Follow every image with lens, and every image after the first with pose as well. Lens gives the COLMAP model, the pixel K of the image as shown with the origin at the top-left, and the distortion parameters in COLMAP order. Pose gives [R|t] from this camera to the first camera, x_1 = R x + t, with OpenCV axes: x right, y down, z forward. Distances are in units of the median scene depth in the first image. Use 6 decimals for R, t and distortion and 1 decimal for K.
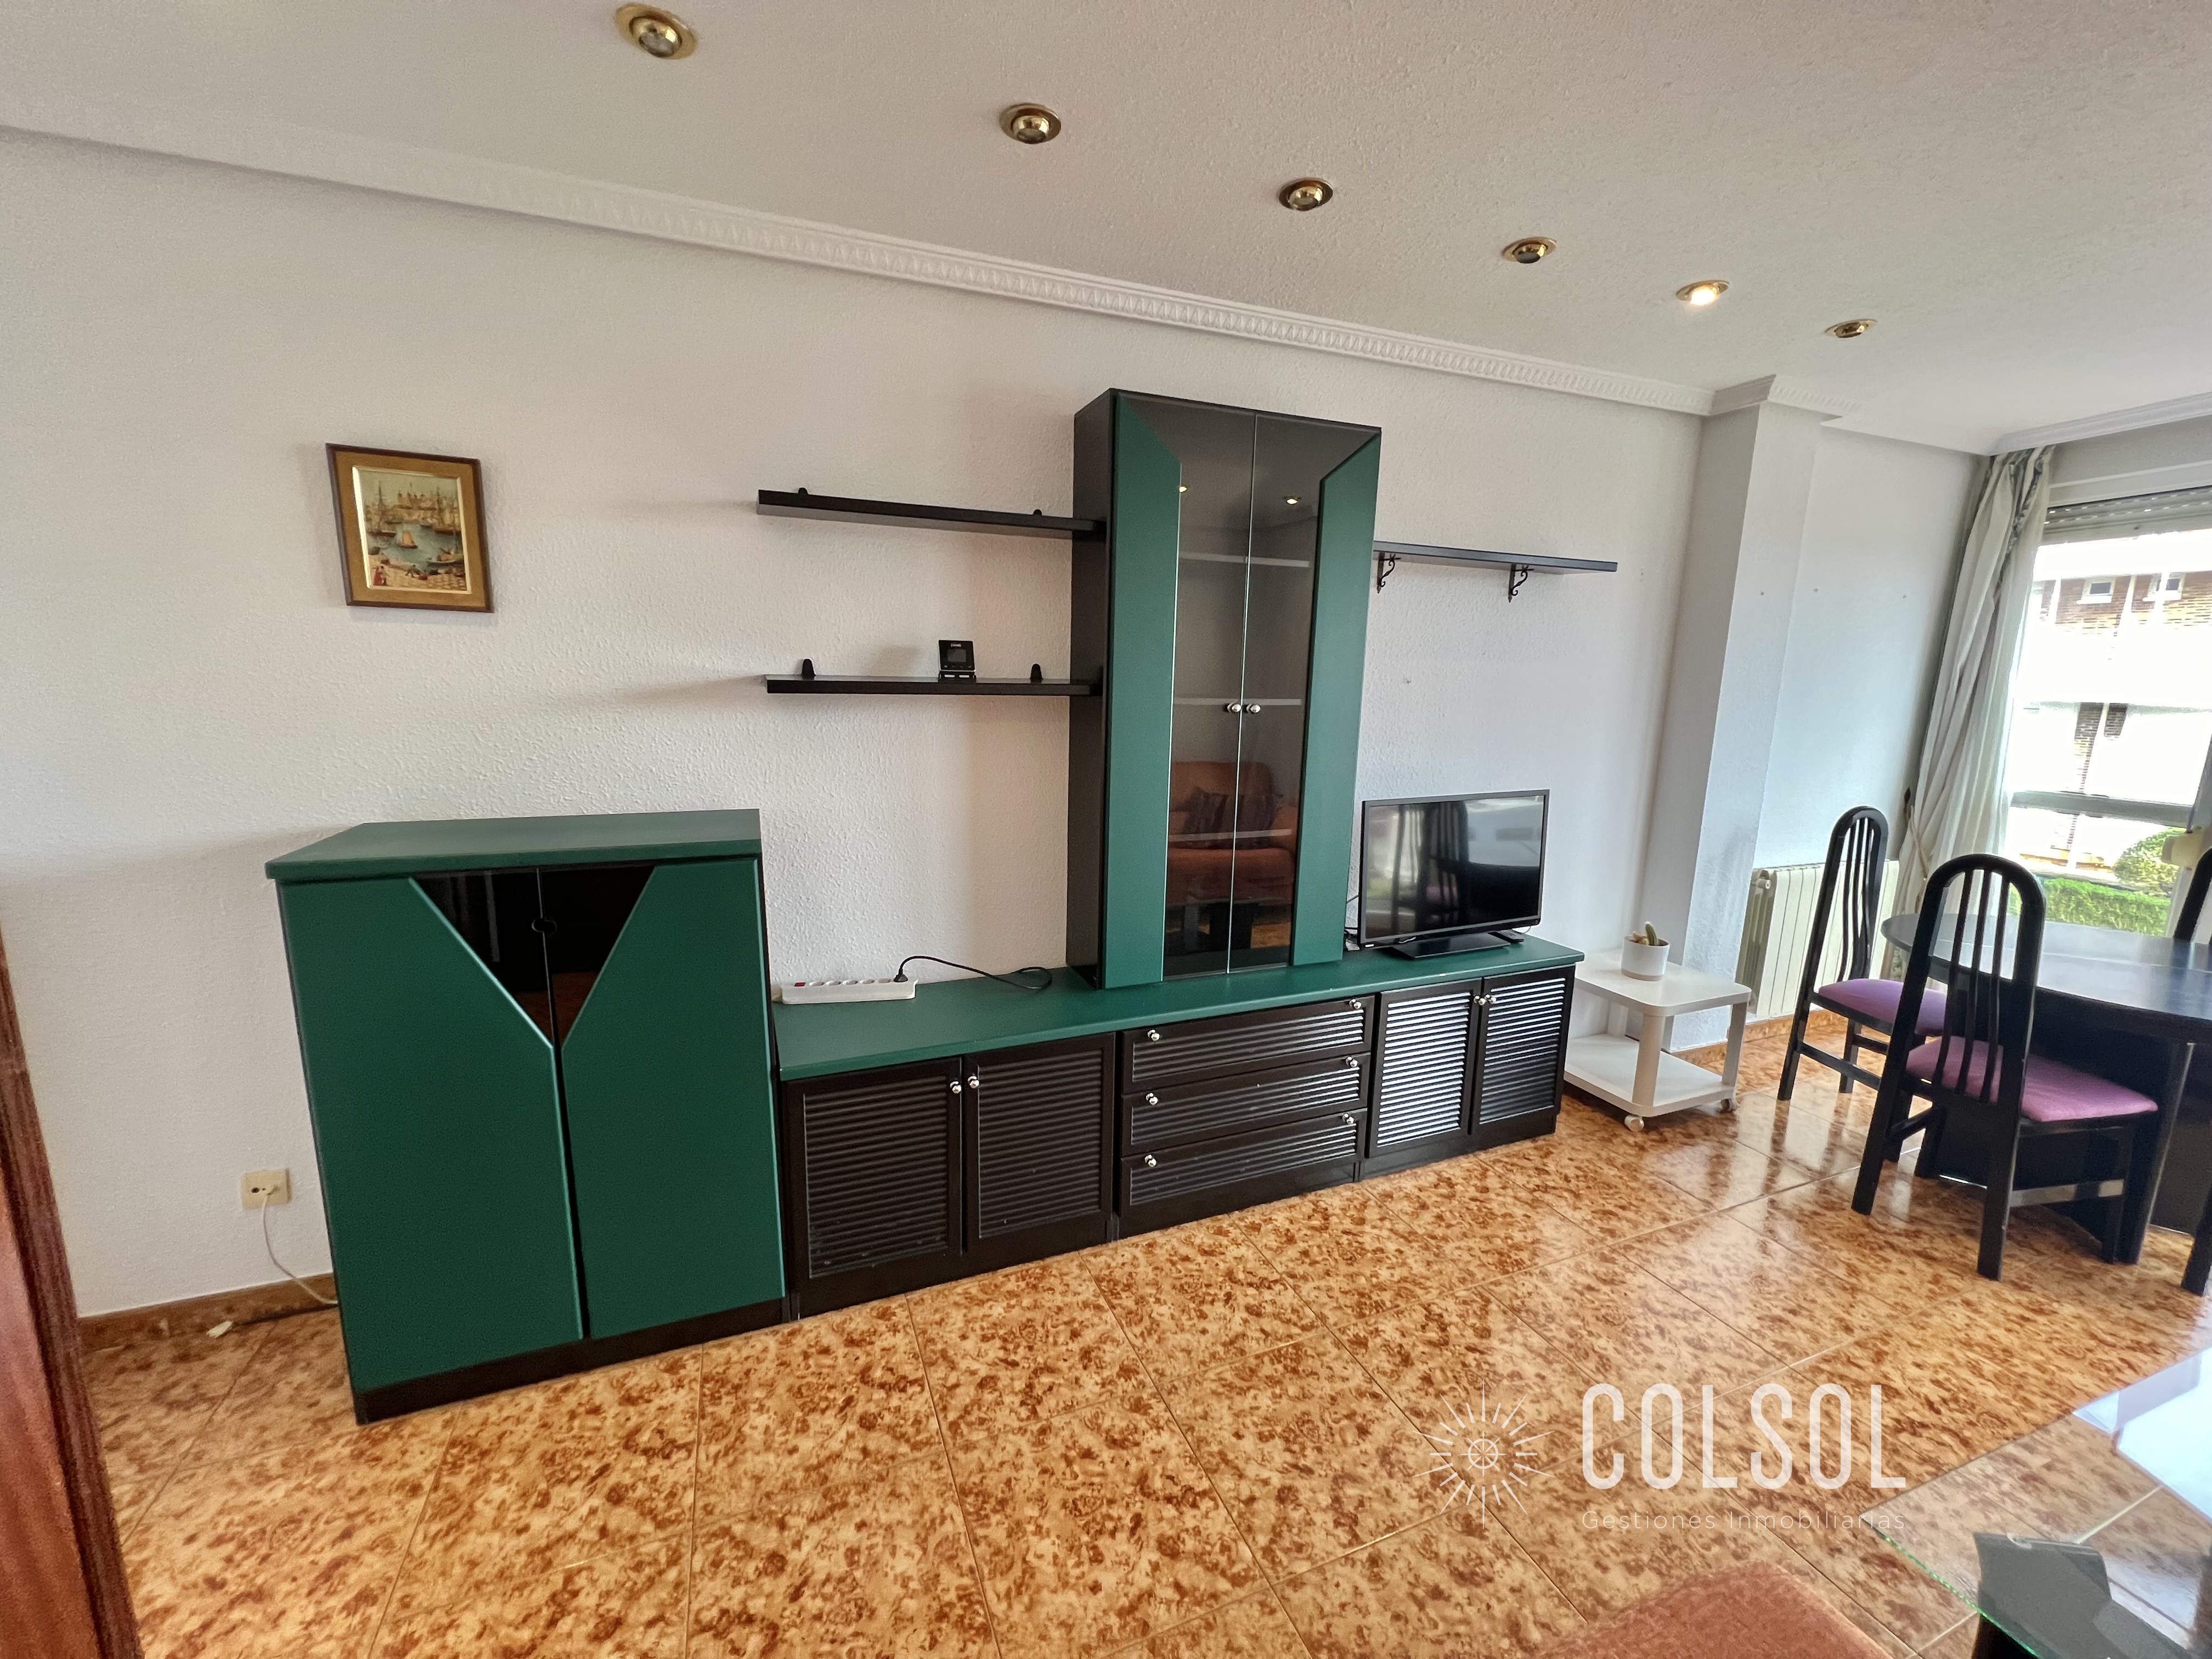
lens RADIAL K [[882.9, 0, 1093.8], [0, 882.9, 828.8], [0, 0, 1]] dist [-0.001528, -0.000029]
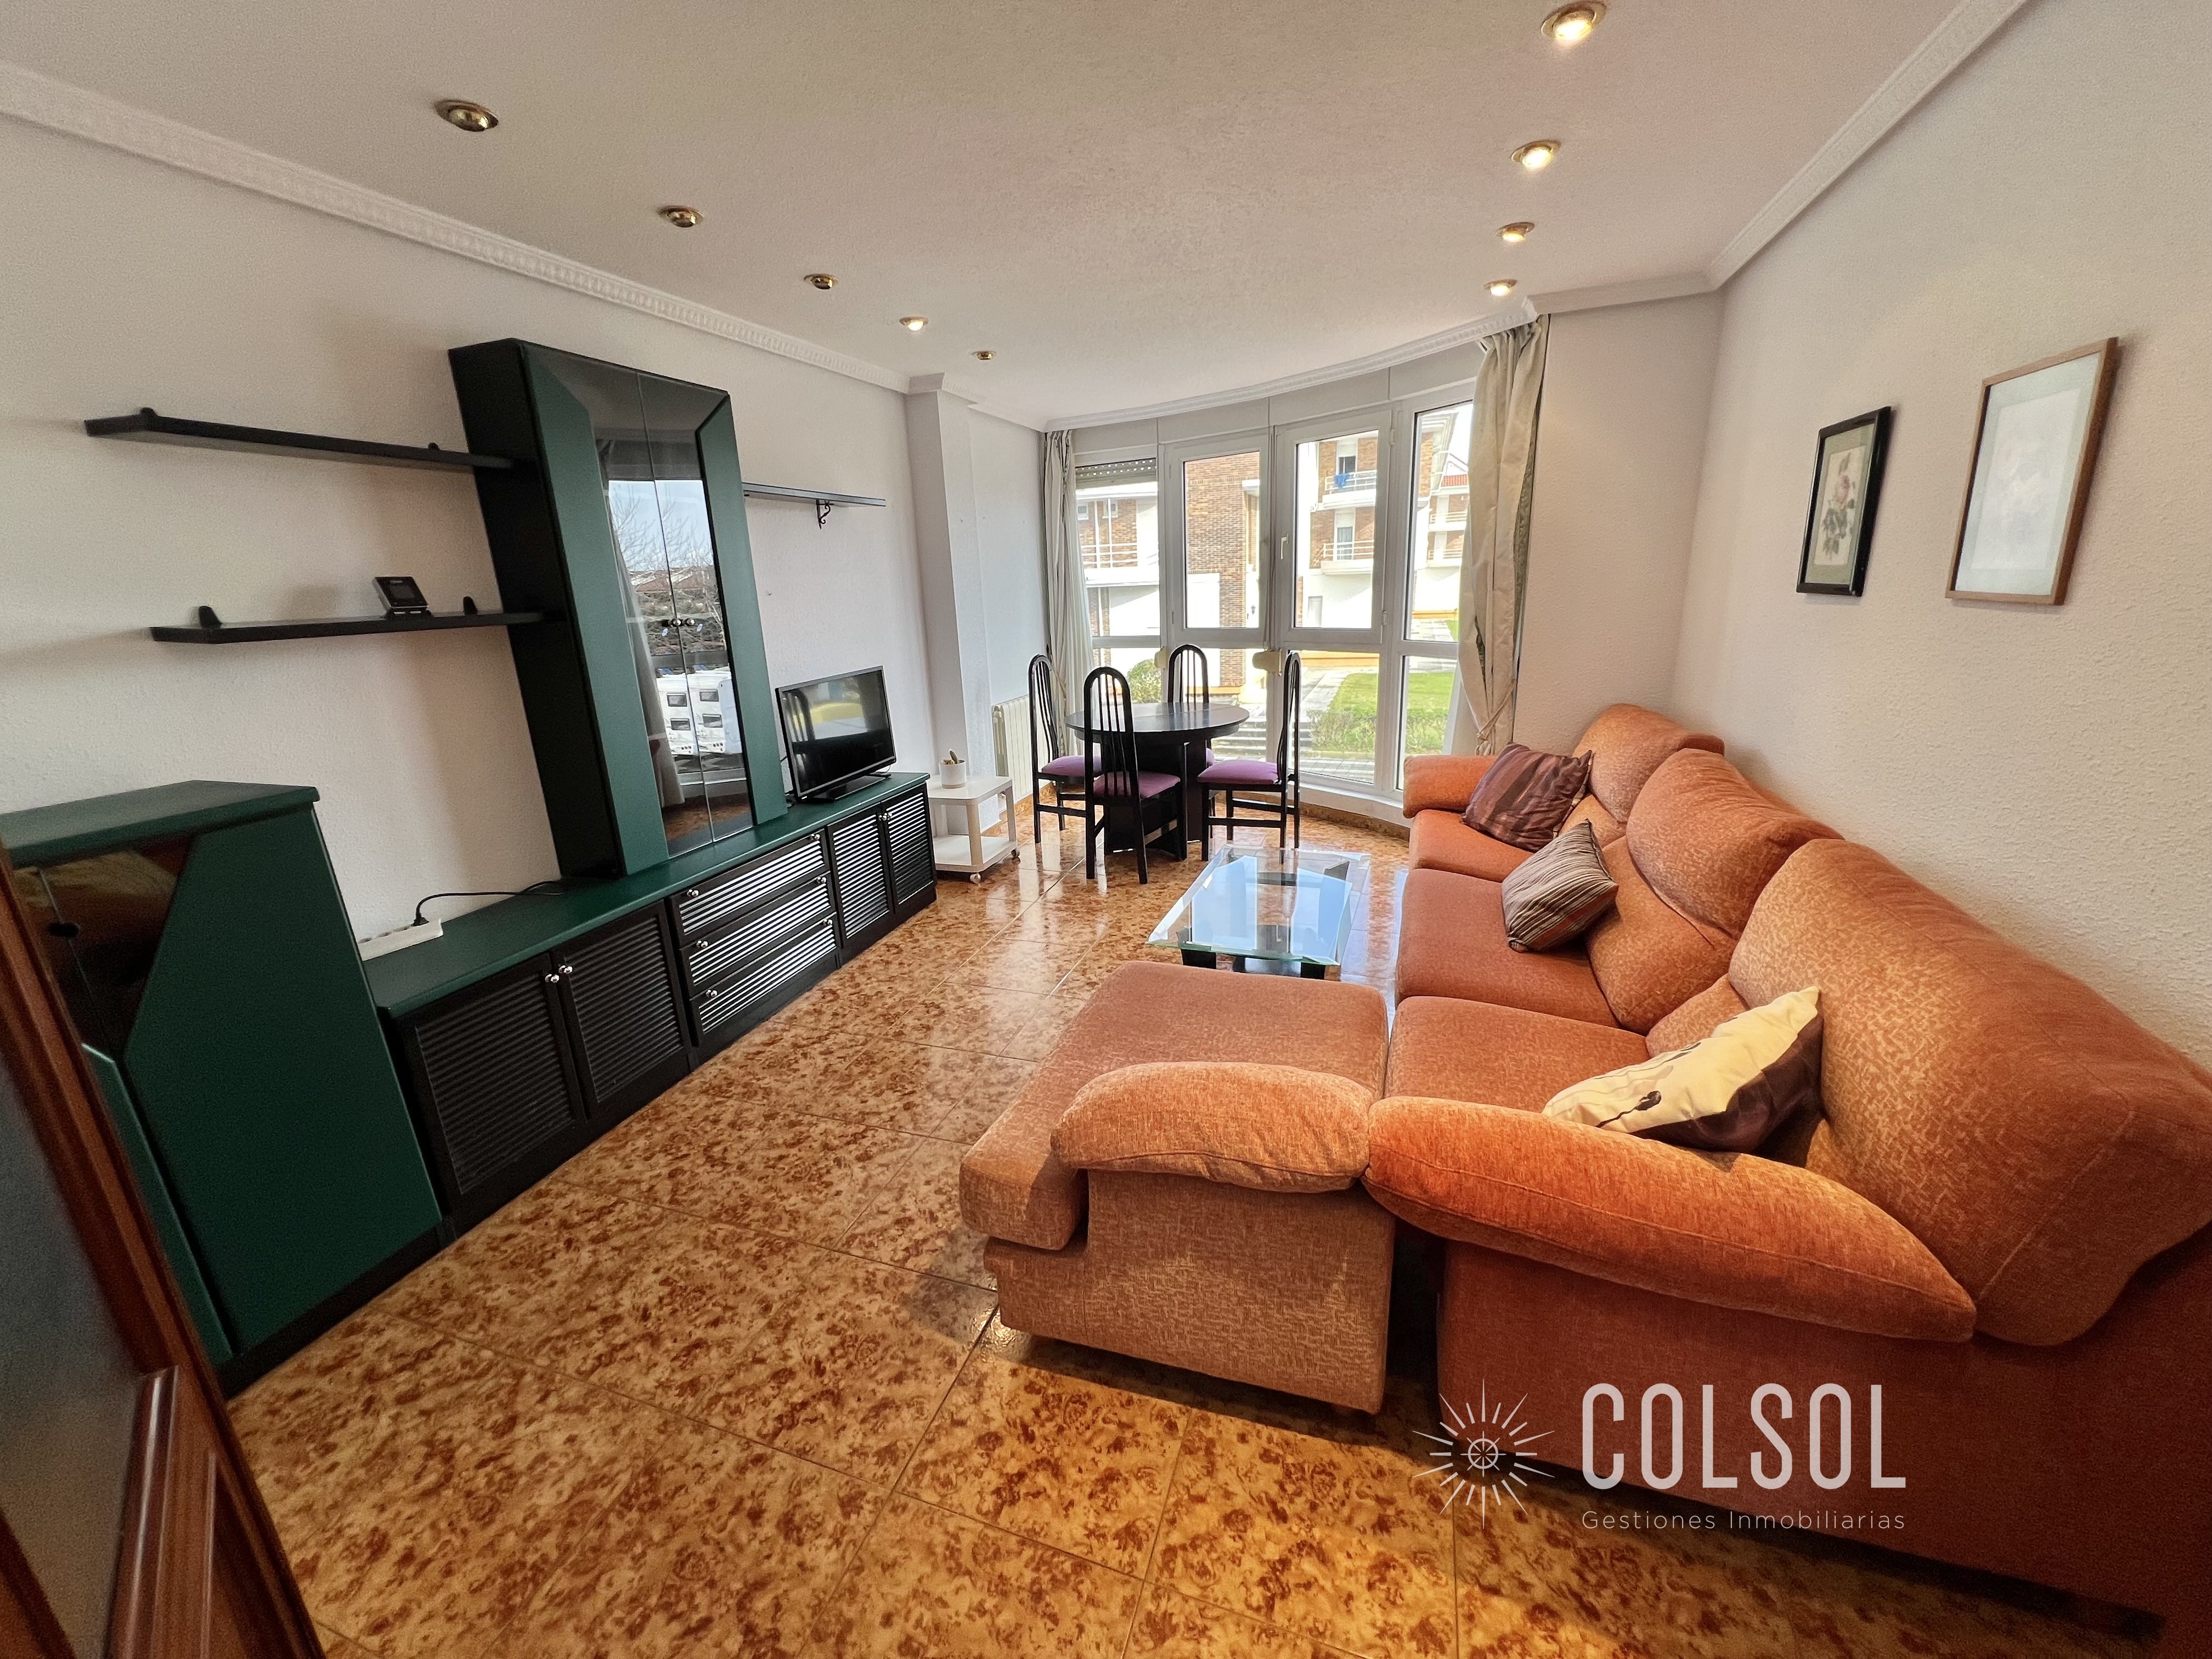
lens RADIAL K [[876.6, 0, 1105.6], [0, 876.6, 829.8], [0, 0, 1]] dist [0.001352, 0.000167]
pose [[0.649841, -0.254930, 0.716043, -0.354834], [0.188653, 0.966693, 0.172956, 0.038077], [-0.736286, 0.022690, 0.676290, -0.224374]]
